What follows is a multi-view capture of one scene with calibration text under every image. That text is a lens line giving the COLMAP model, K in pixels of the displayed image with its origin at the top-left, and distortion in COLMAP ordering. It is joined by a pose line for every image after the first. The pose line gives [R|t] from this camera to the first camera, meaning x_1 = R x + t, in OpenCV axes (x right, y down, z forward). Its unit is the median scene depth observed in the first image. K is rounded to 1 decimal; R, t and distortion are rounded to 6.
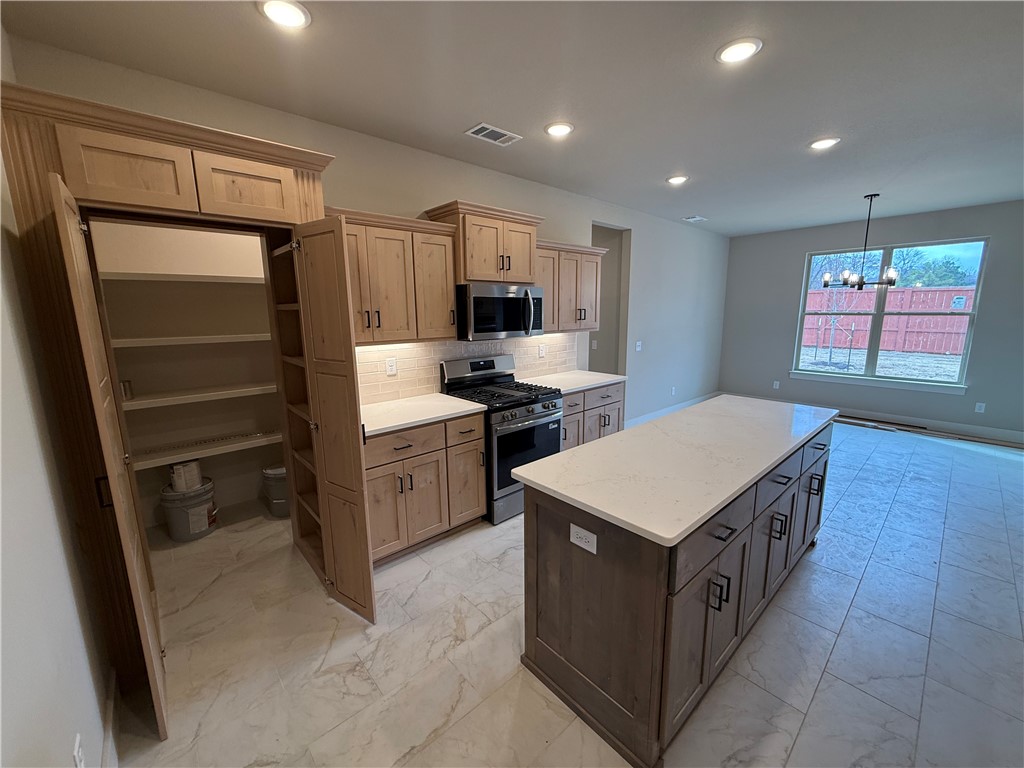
lens RADIAL K [[407.0, 0, 510.4], [0, 407.0, 381.9], [0, 0, 1]] dist [0.000739, 0.000035]
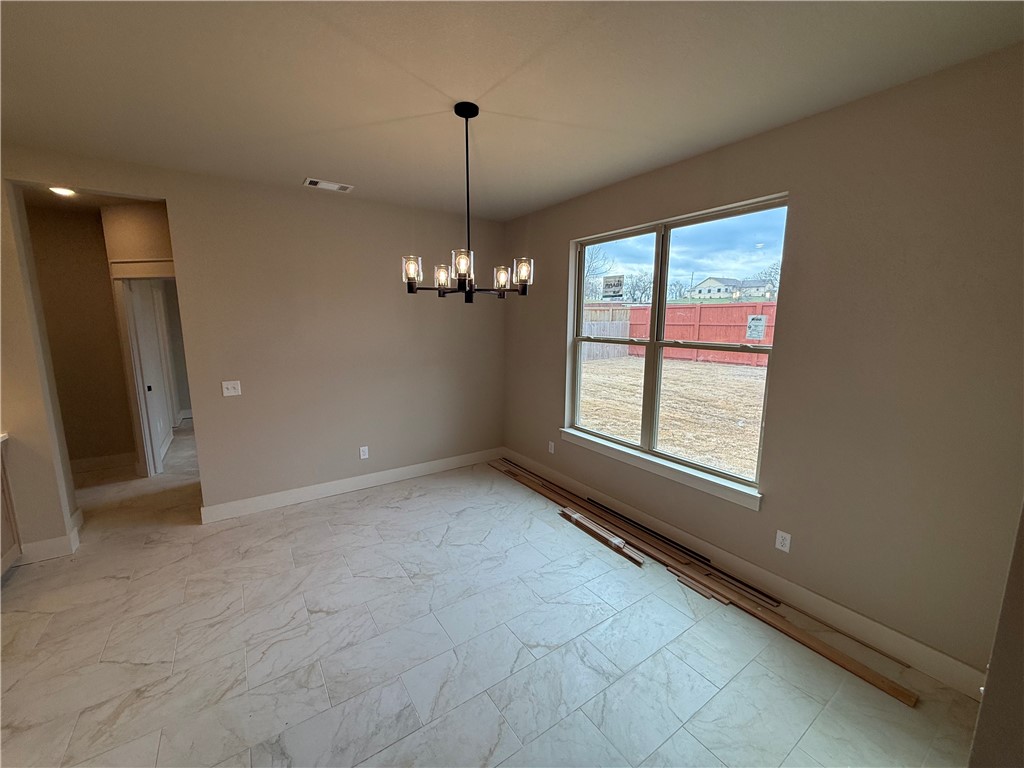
lens RADIAL K [[402.4, 0, 512.0], [0, 402.4, 384.0], [0, 0, 1]] dist [-0.002075, -0.000090]
pose [[0.991480, 0.033648, -0.125836, 1.177808], [-0.035560, 0.999283, -0.012981, -0.146011], [0.125309, 0.017345, 0.991966, 0.630578]]
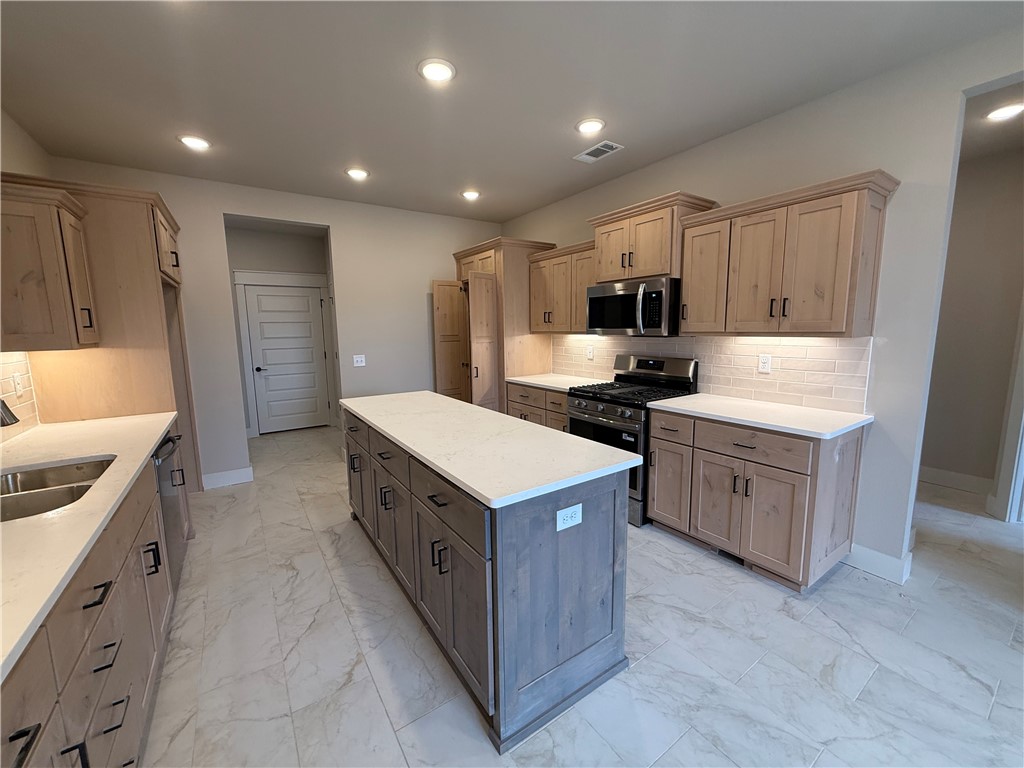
lens RADIAL K [[407.0, 0, 510.4], [0, 407.0, 381.9], [0, 0, 1]] dist [0.000739, 0.000035]
pose [[-0.132687, 0.144109, -0.980626, 0.880157], [-0.158033, 0.973641, 0.164466, -0.100992], [0.978478, 0.176794, -0.106416, 0.739074]]
